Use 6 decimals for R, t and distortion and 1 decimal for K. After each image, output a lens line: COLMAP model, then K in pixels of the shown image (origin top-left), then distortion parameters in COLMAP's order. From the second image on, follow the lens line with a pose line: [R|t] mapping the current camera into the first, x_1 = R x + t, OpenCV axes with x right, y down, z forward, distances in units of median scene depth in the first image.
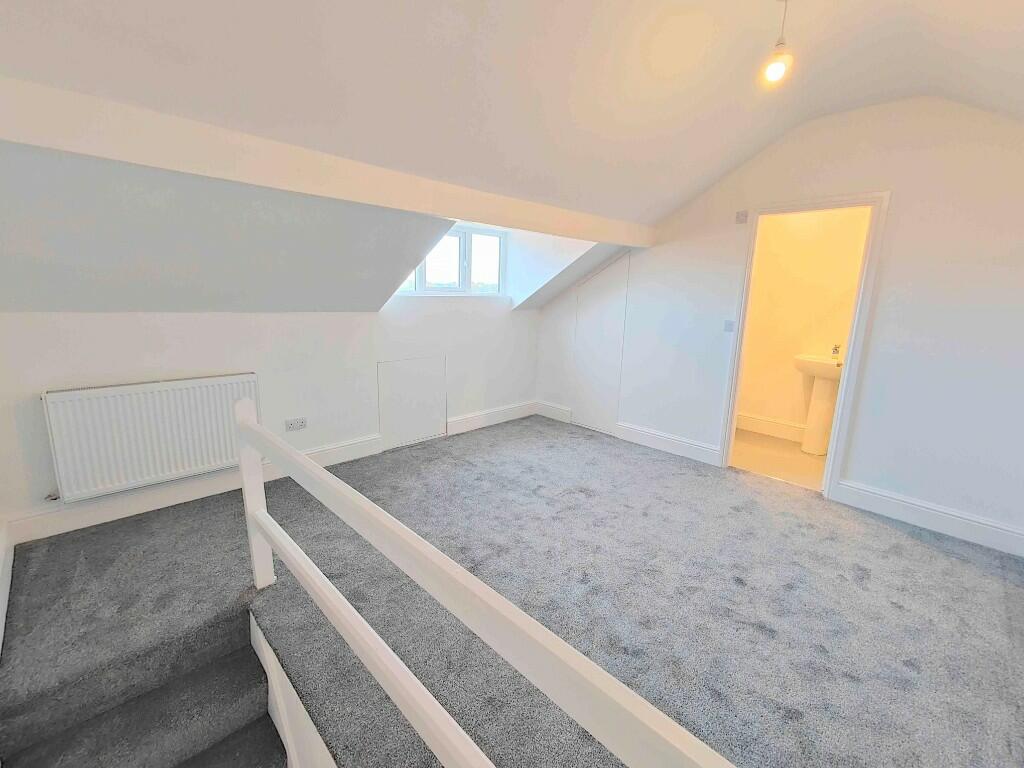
lens RADIAL K [[446.8, 0, 510.9], [0, 446.8, 377.7], [0, 0, 1]] dist [0.003373, 0.000444]
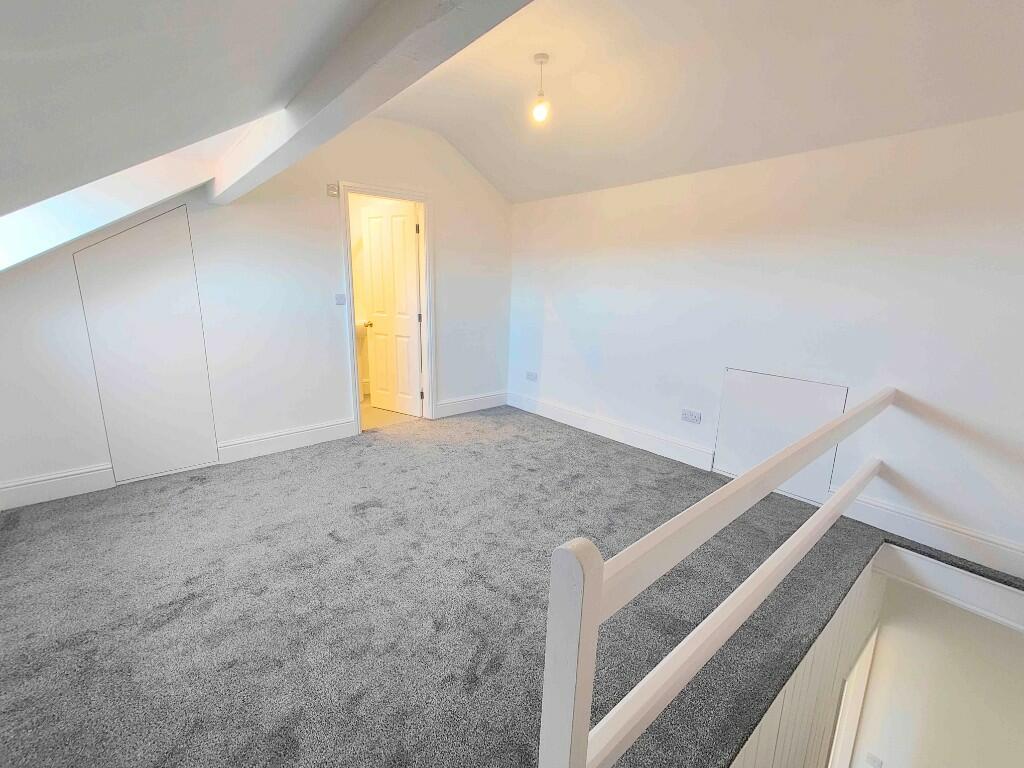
lens RADIAL K [[446.8, 0, 510.9], [0, 446.8, 377.7], [0, 0, 1]] dist [0.003373, 0.000444]
pose [[0.084380, -0.248439, 0.964965, -0.552218], [0.180501, 0.956209, 0.230401, -0.120415], [-0.979949, 0.154736, 0.125528, 0.567256]]
